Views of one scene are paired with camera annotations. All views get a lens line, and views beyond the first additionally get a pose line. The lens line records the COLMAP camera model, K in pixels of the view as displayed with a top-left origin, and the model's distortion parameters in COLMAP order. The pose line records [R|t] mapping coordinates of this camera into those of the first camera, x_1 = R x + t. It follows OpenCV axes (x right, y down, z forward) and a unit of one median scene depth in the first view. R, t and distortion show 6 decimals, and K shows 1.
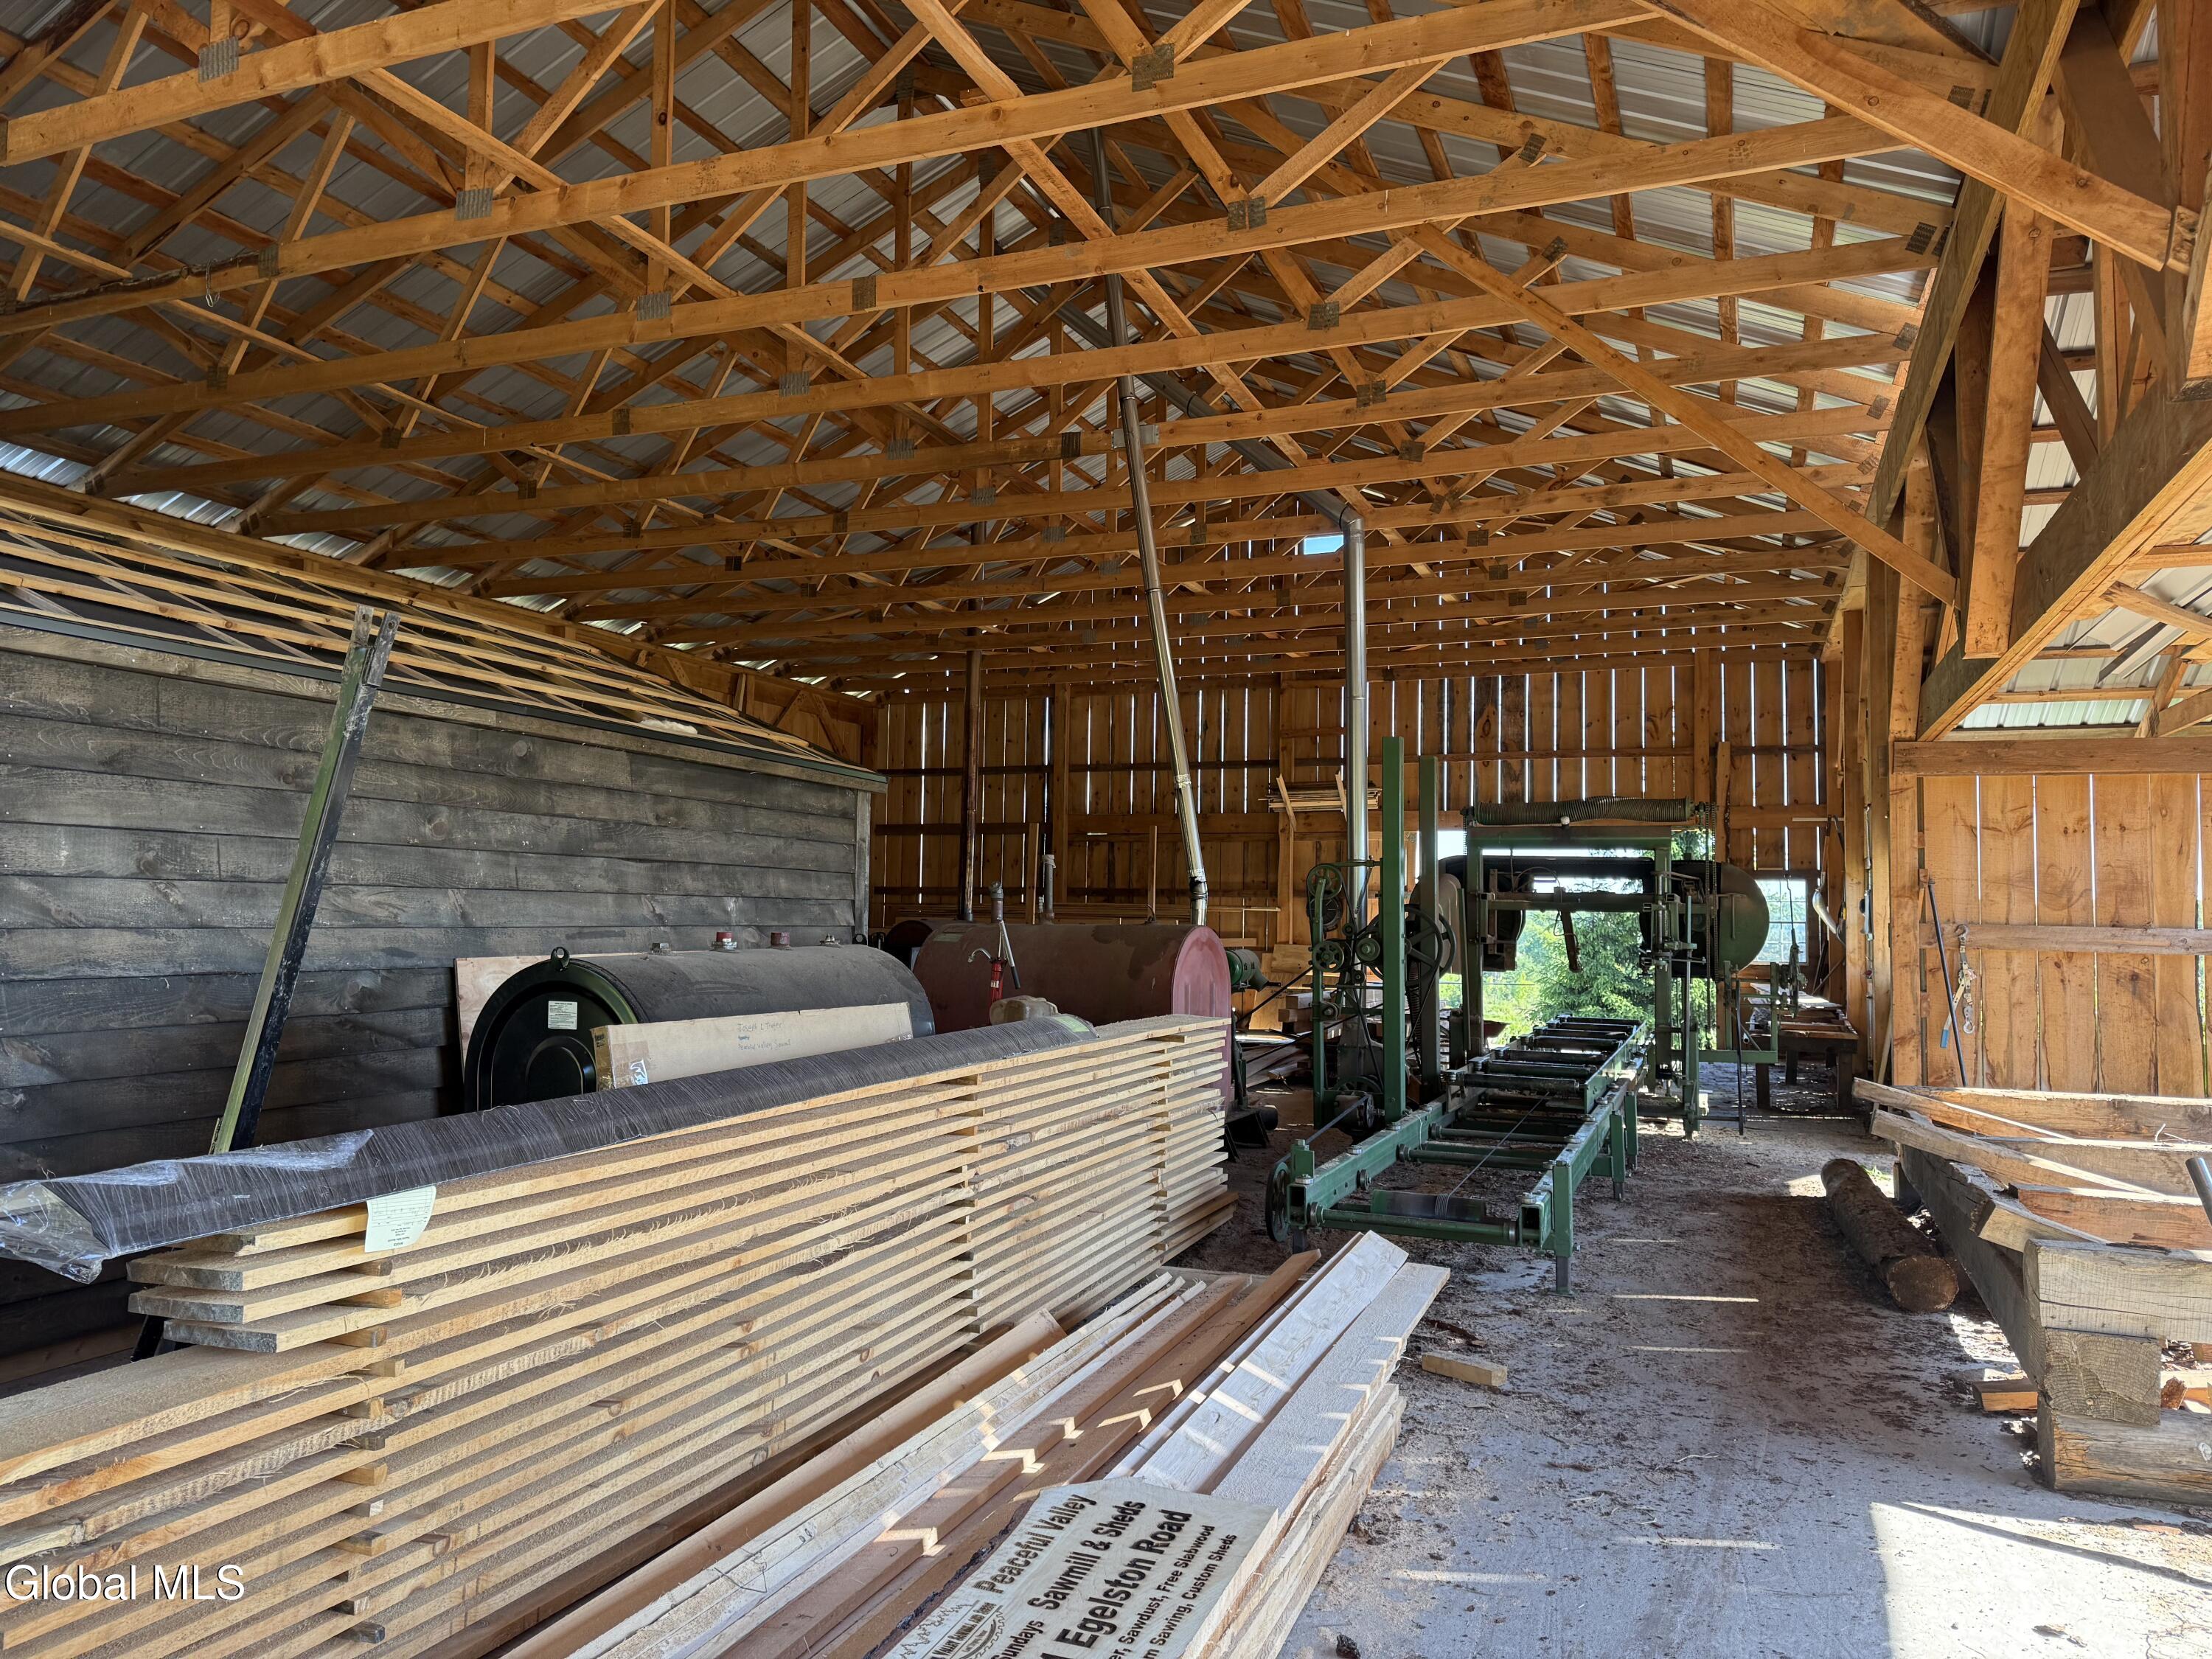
lens RADIAL K [[1569.6, 0, 1106.0], [0, 1569.6, 829.5], [0, 0, 1]] dist [0.188866, -0.262473]
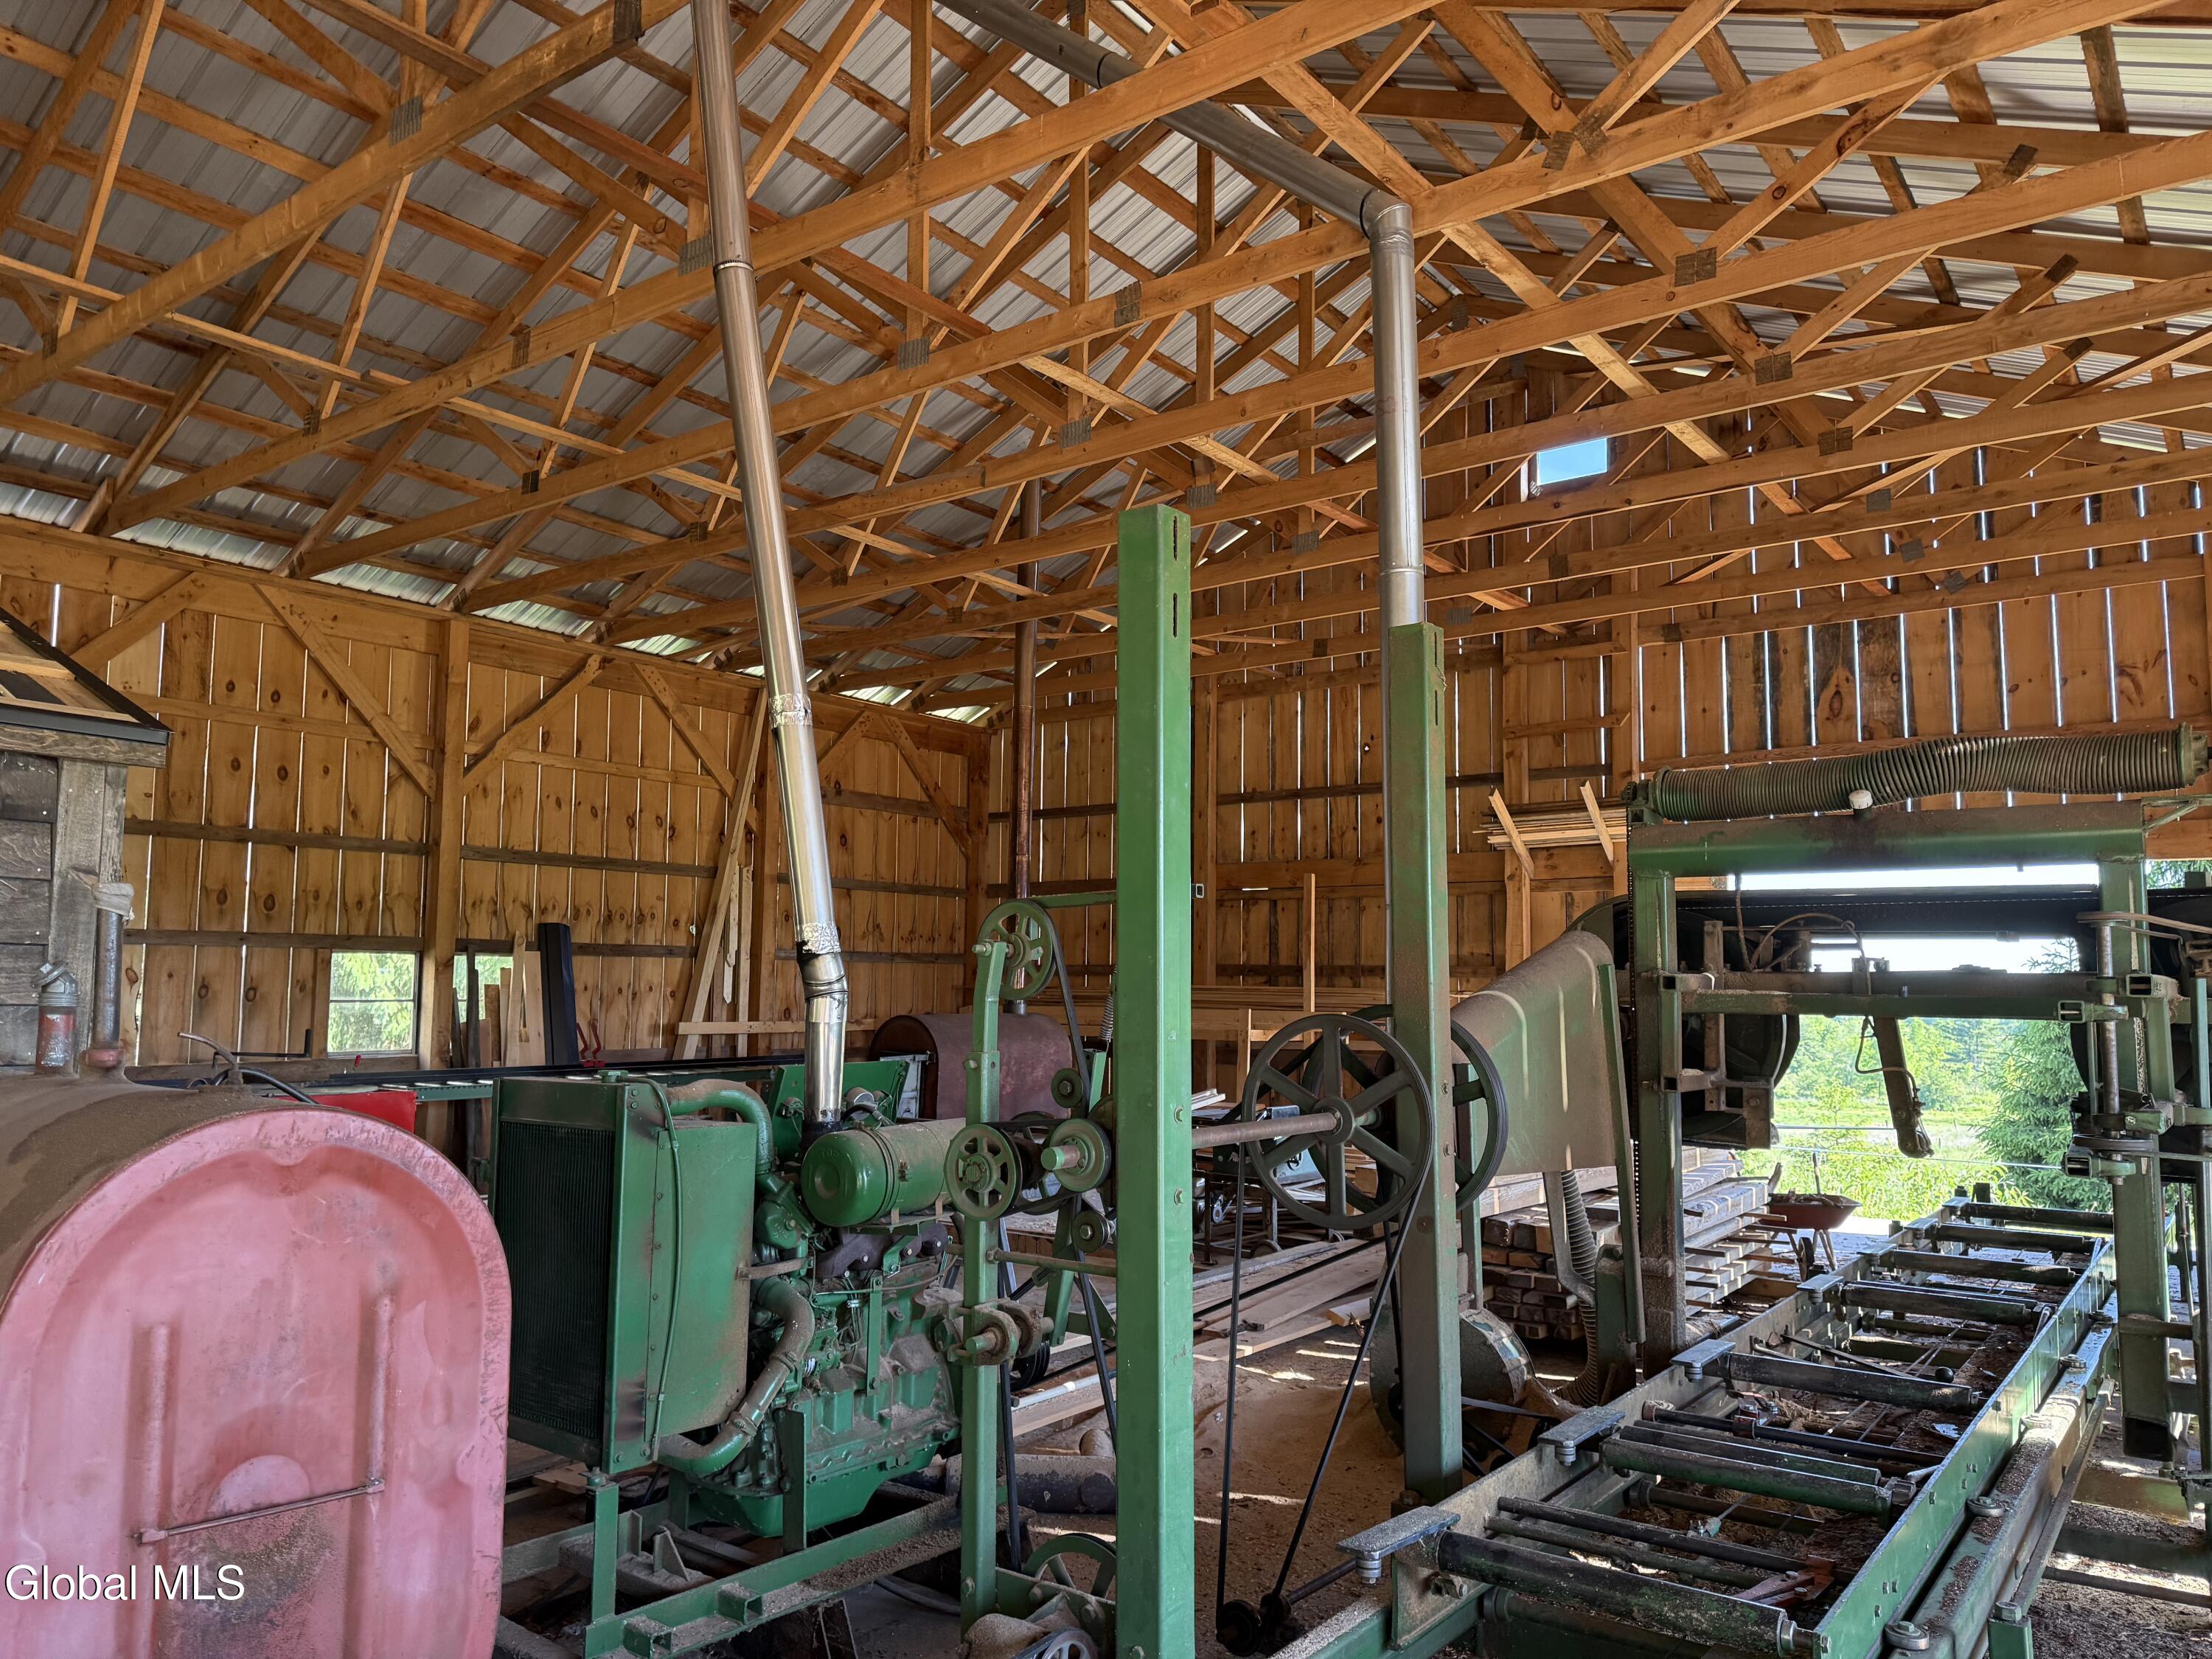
lens RADIAL K [[1569.6, 0, 1106.0], [0, 1569.6, 829.5], [0, 0, 1]] dist [0.188866, -0.262473]
pose [[0.968534, -0.032537, -0.246746, 0.126950], [0.020770, 0.998526, -0.050143, 0.012170], [0.248014, 0.043441, 0.967782, 0.342693]]
